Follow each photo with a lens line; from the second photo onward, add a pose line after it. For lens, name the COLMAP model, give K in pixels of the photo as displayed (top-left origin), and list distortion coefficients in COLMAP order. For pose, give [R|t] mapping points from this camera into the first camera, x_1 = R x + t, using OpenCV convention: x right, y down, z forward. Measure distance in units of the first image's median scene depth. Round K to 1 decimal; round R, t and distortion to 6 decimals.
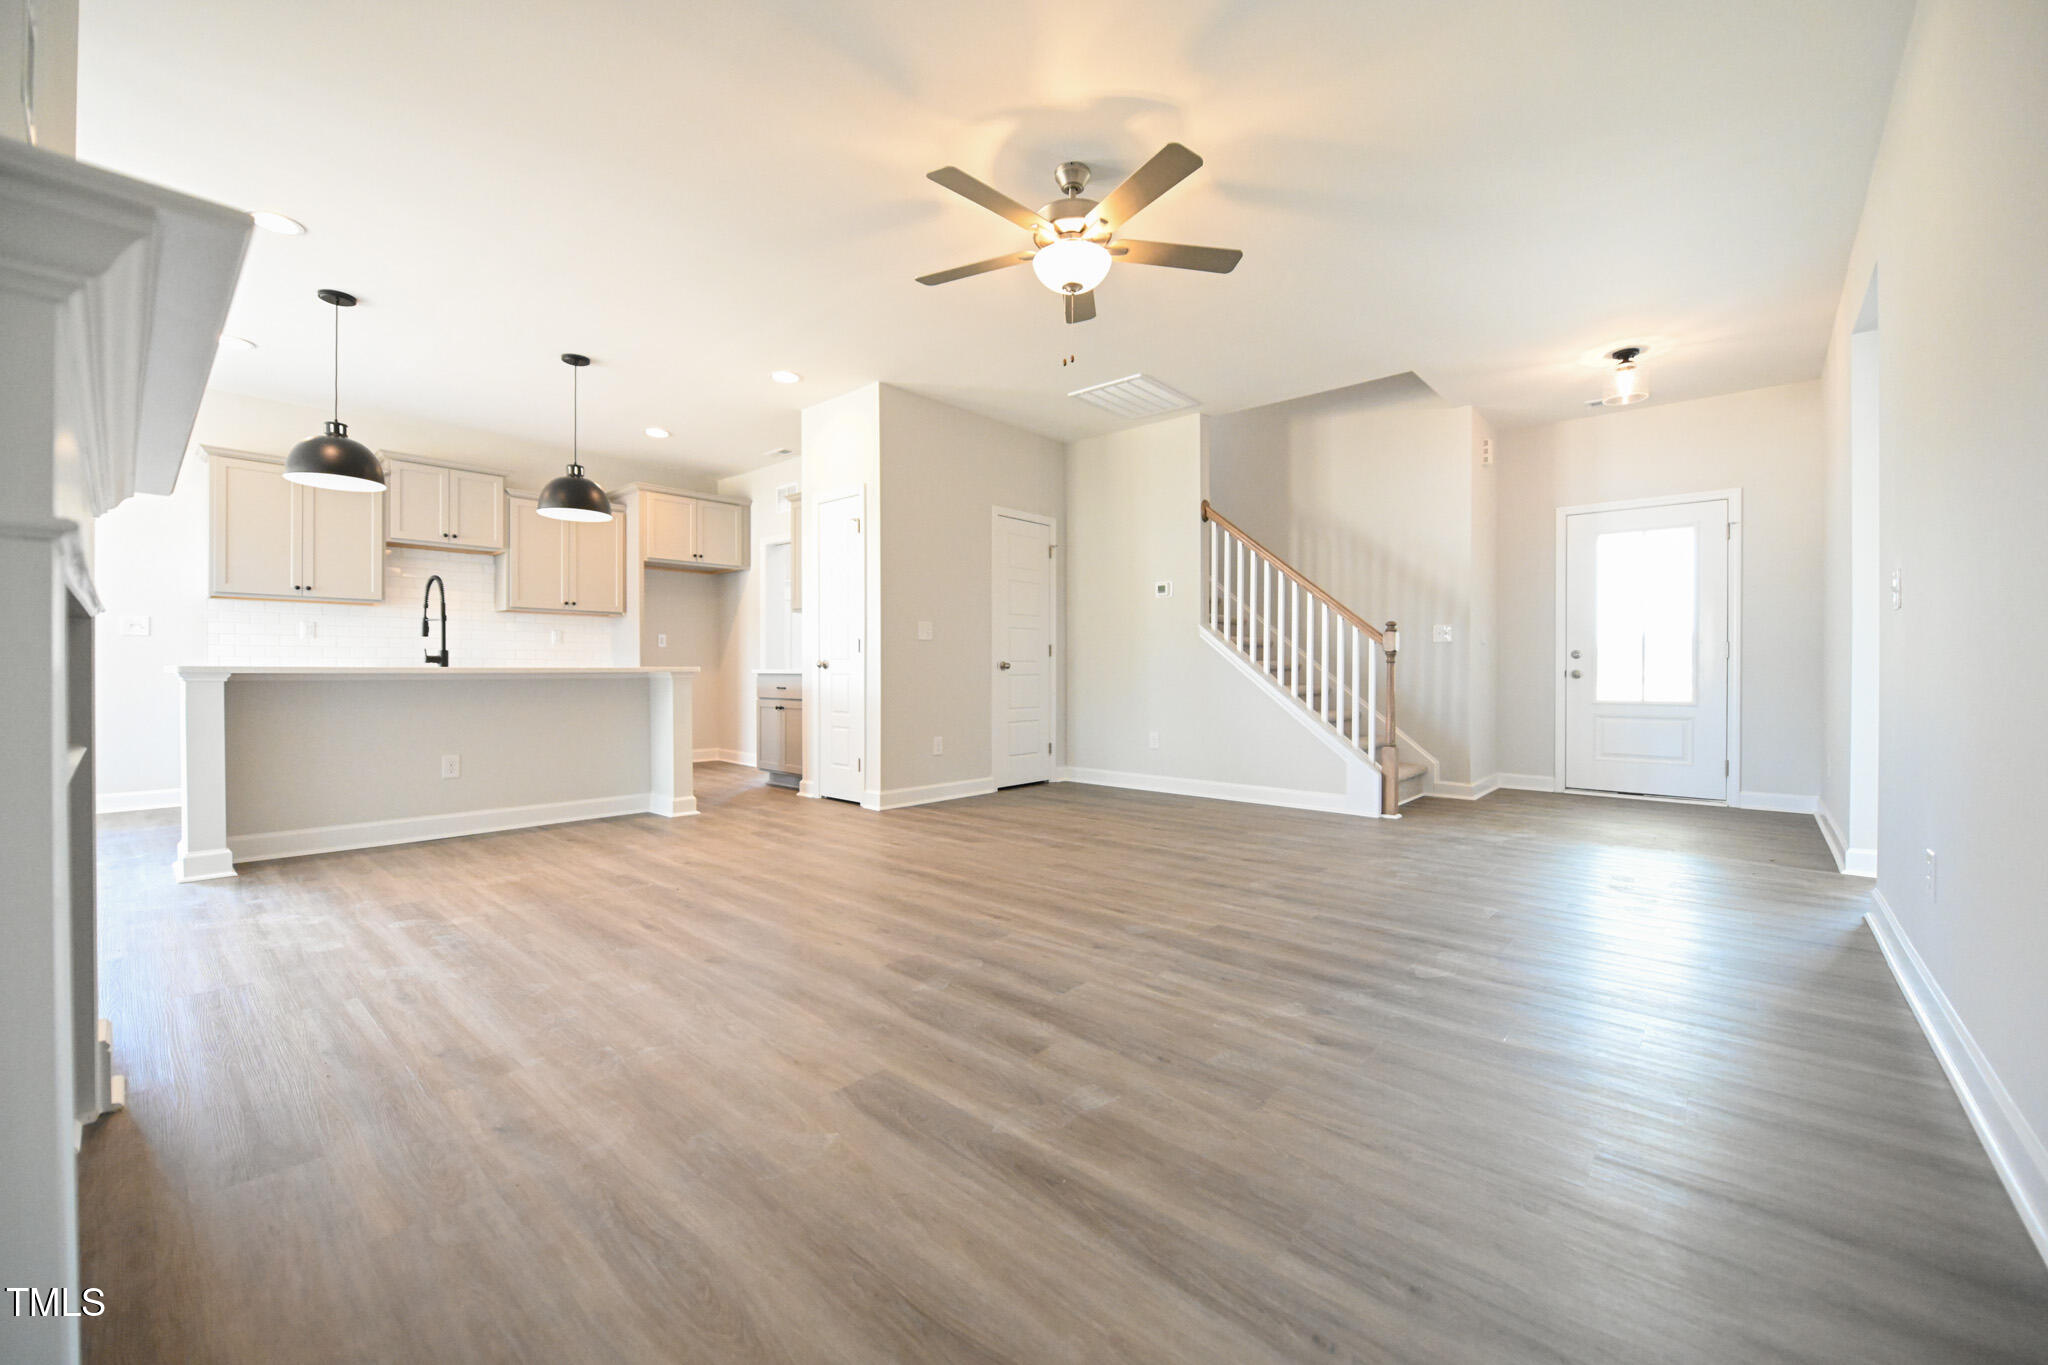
lens RADIAL K [[817.2, 0, 1029.8], [0, 817.2, 667.6], [0, 0, 1]] dist [-0.007024, -0.000101]
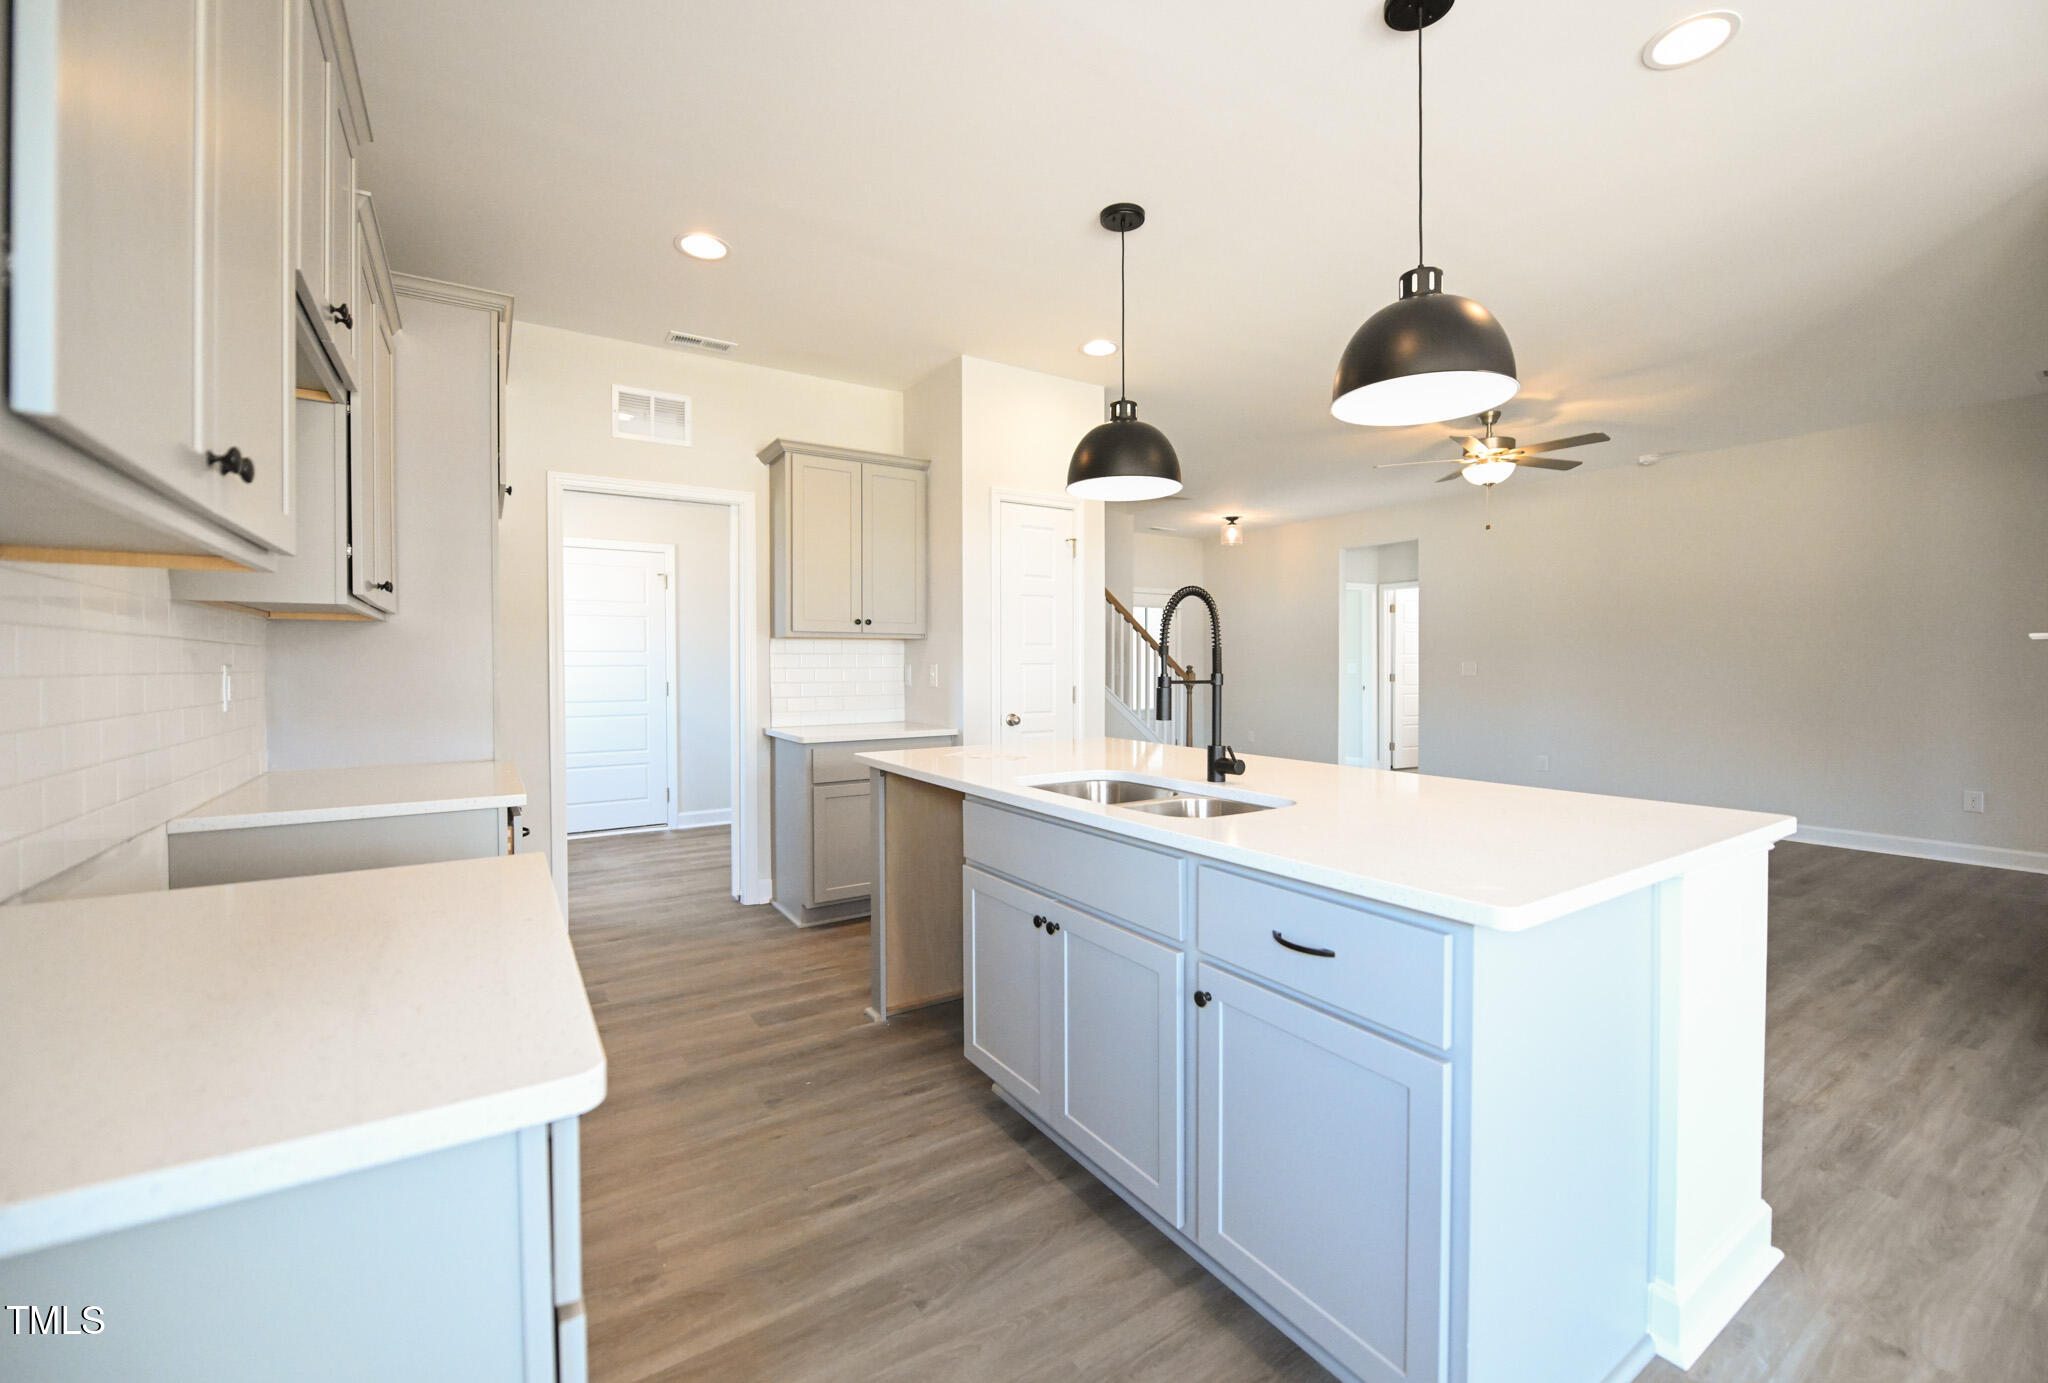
lens RADIAL K [[817.2, 0, 1049.9], [0, 817.2, 682.6], [0, 0, 1]] dist [-0.007024, -0.000101]
pose [[0.258829, -0.025057, 0.965598, -1.810162], [0.000027, 0.999664, 0.025934, -0.106513], [-0.965923, -0.006687, 0.258743, 1.449674]]
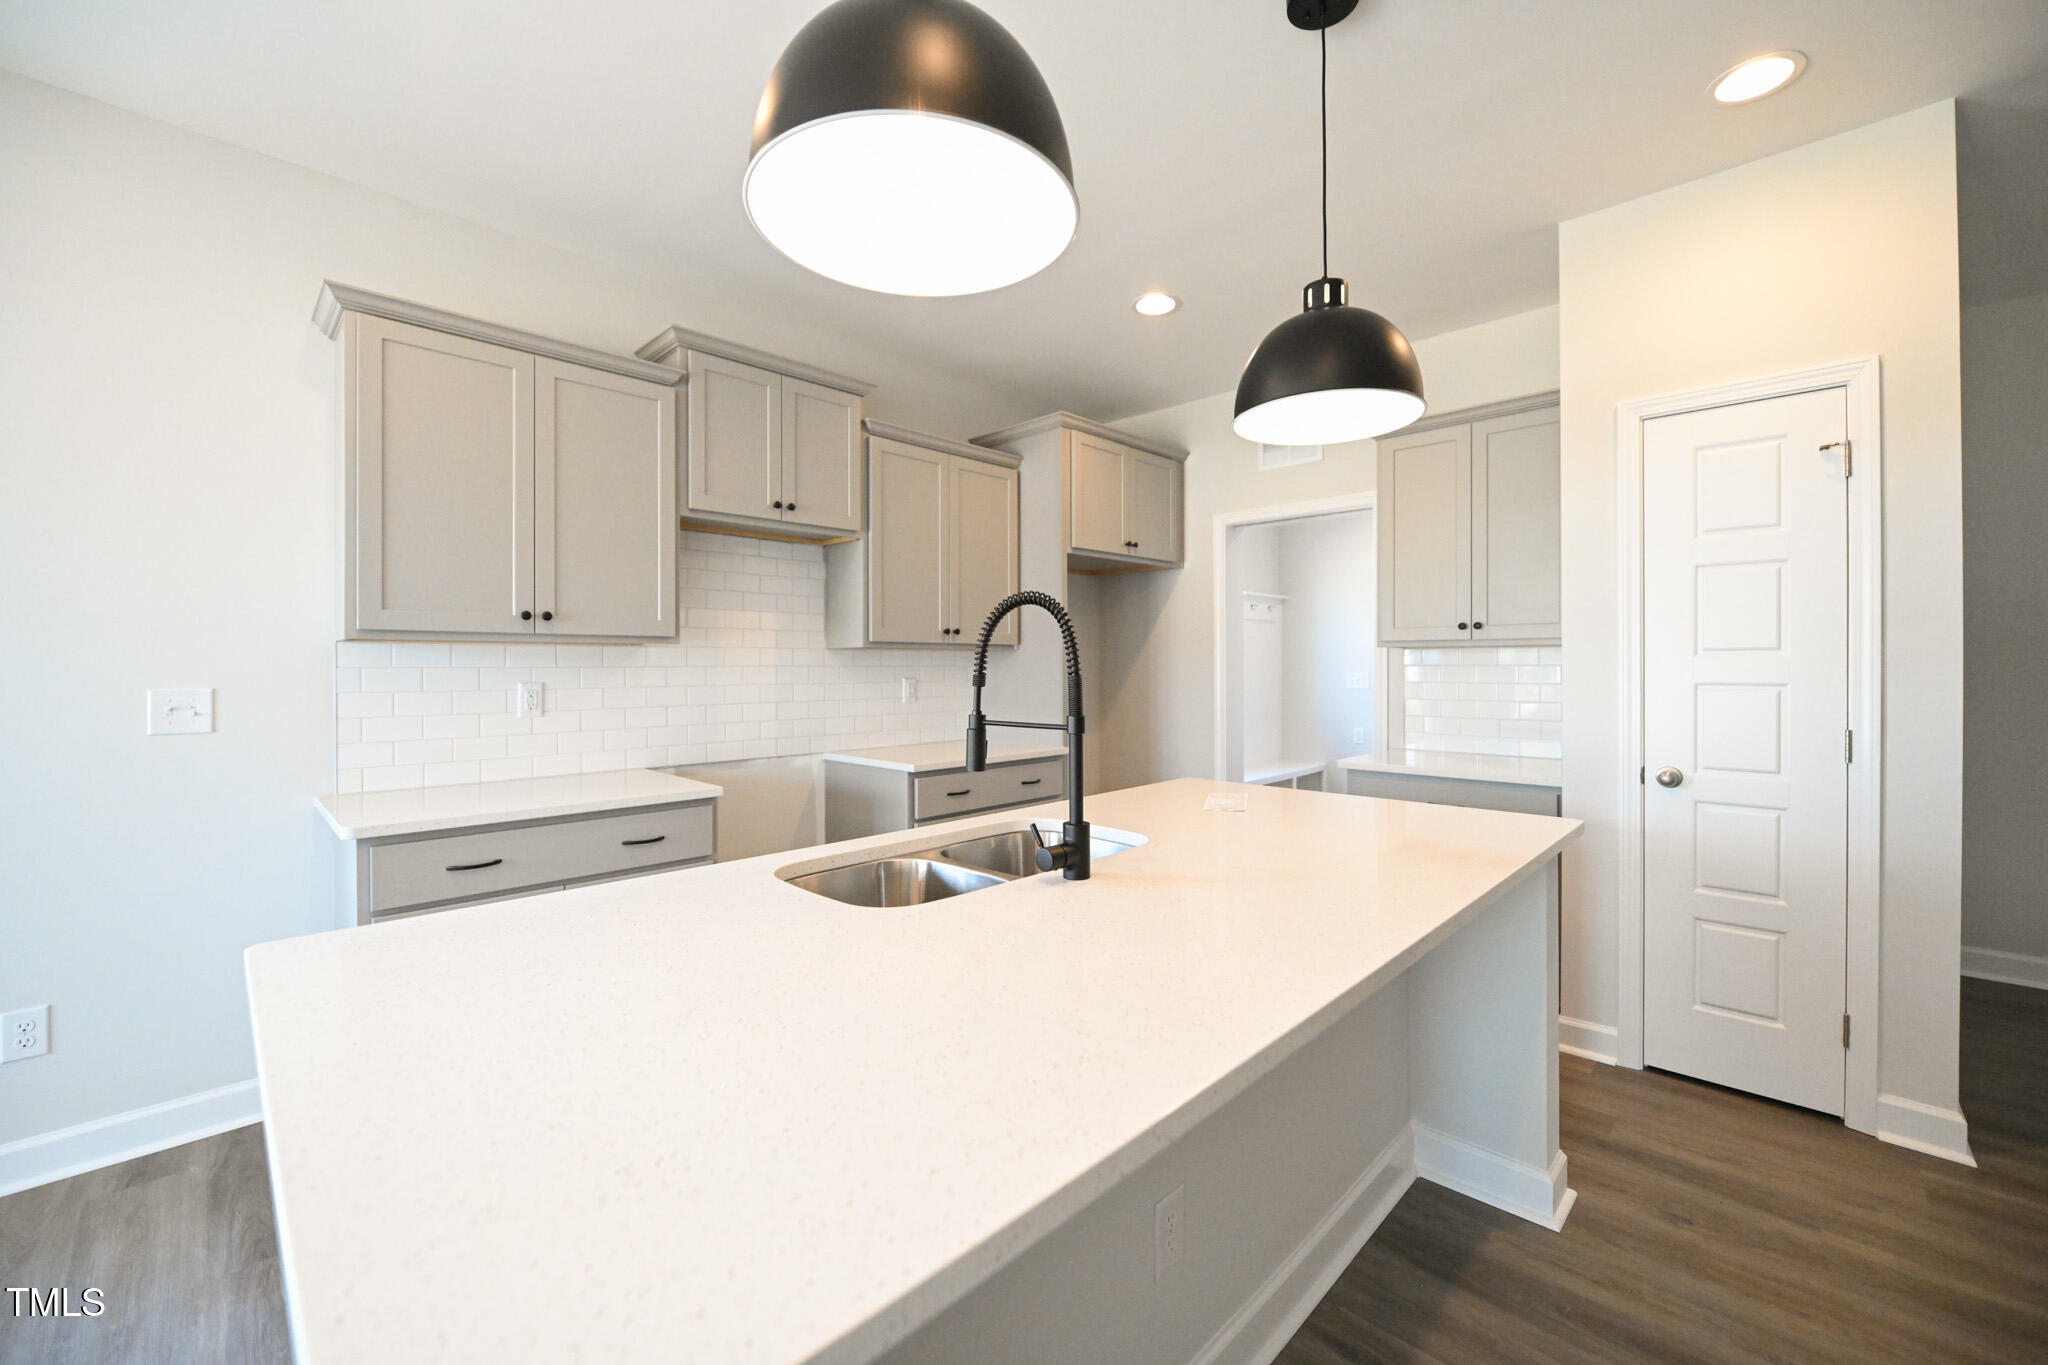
lens RADIAL K [[817.2, 0, 1023.9], [0, 817.2, 667.3], [0, 0, 1]] dist [-0.007024, -0.000101]
pose [[0.998712, -0.003946, -0.050578, -1.082647], [0.004275, 0.999970, 0.006399, -0.128206], [0.050552, -0.006607, 0.998700, 1.003179]]
